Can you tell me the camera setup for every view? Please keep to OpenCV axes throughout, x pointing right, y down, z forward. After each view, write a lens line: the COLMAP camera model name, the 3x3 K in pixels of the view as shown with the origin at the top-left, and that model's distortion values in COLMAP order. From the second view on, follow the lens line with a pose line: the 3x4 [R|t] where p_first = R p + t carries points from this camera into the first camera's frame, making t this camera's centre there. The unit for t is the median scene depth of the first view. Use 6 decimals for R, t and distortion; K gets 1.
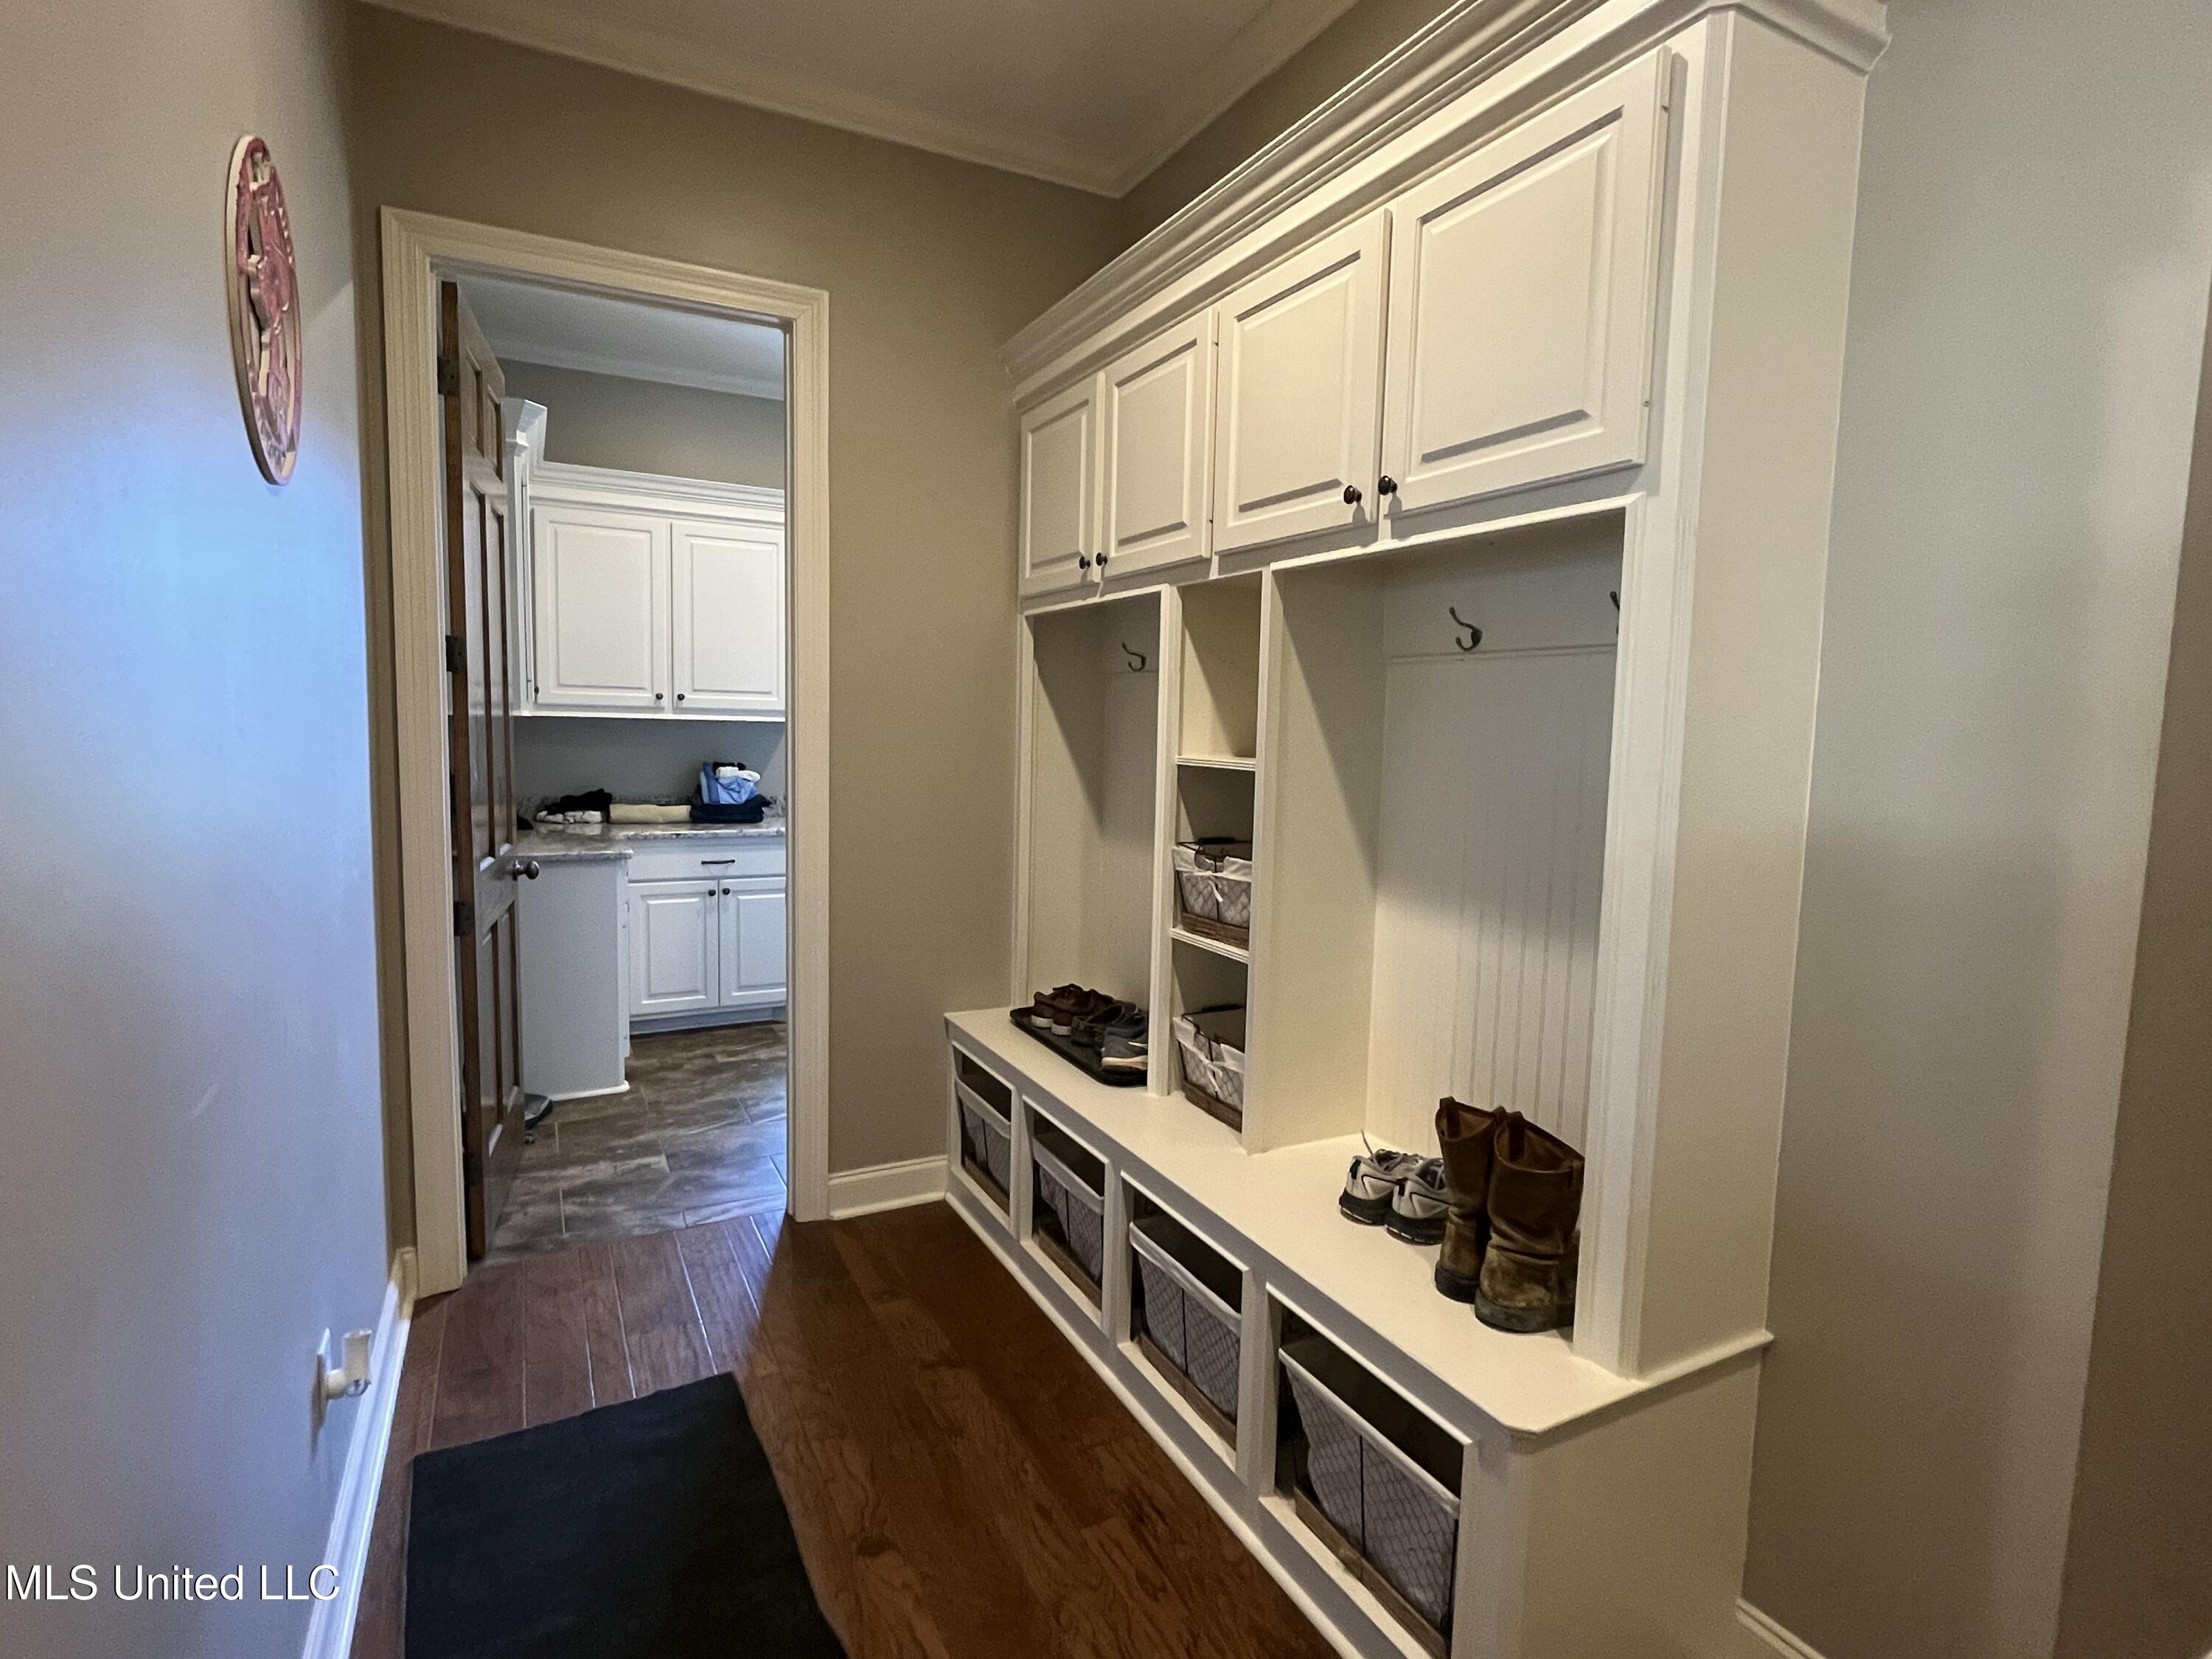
lens RADIAL K [[1106.7, 0, 1106.0], [0, 1106.7, 829.5], [0, 0, 1]] dist [-0.000651, -0.000237]
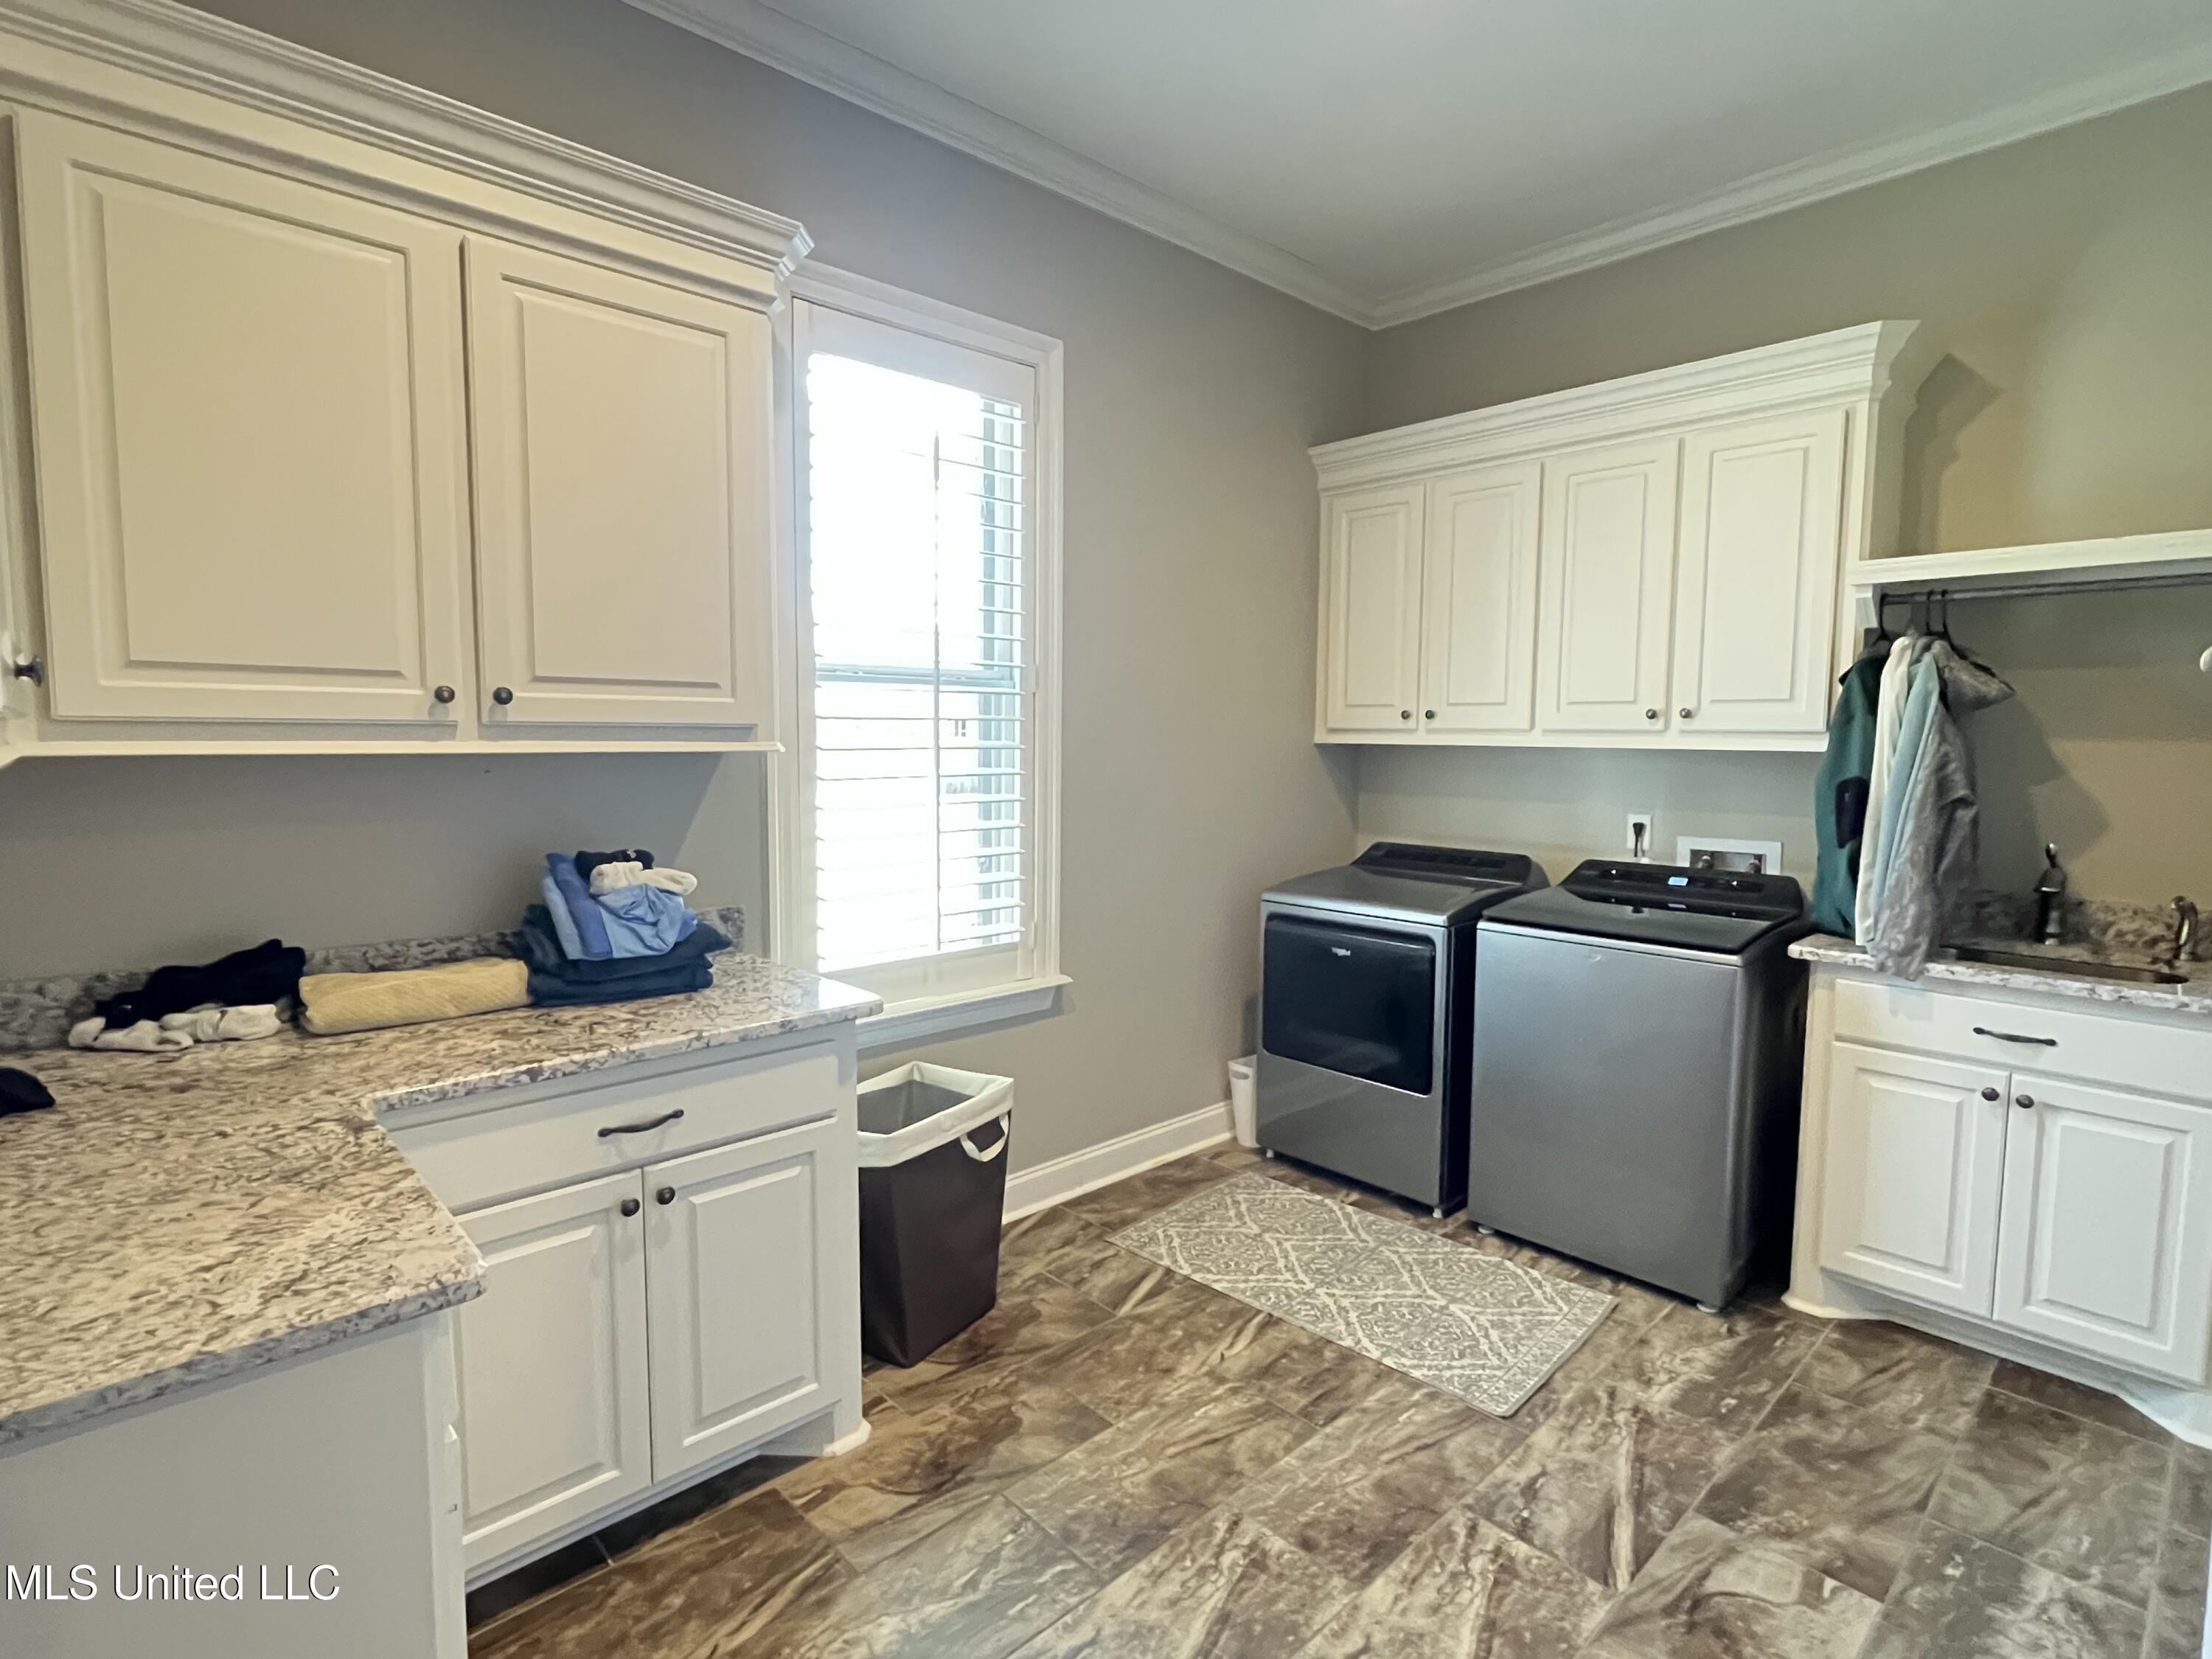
lens RADIAL K [[1106.7, 0, 1106.0], [0, 1106.7, 829.5], [0, 0, 1]] dist [-0.000651, -0.000237]
pose [[0.965251, -0.040594, 0.258152, -0.281683], [0.042341, 0.999102, -0.001209, -0.063406], [-0.257871, 0.012097, 0.966104, 0.569803]]
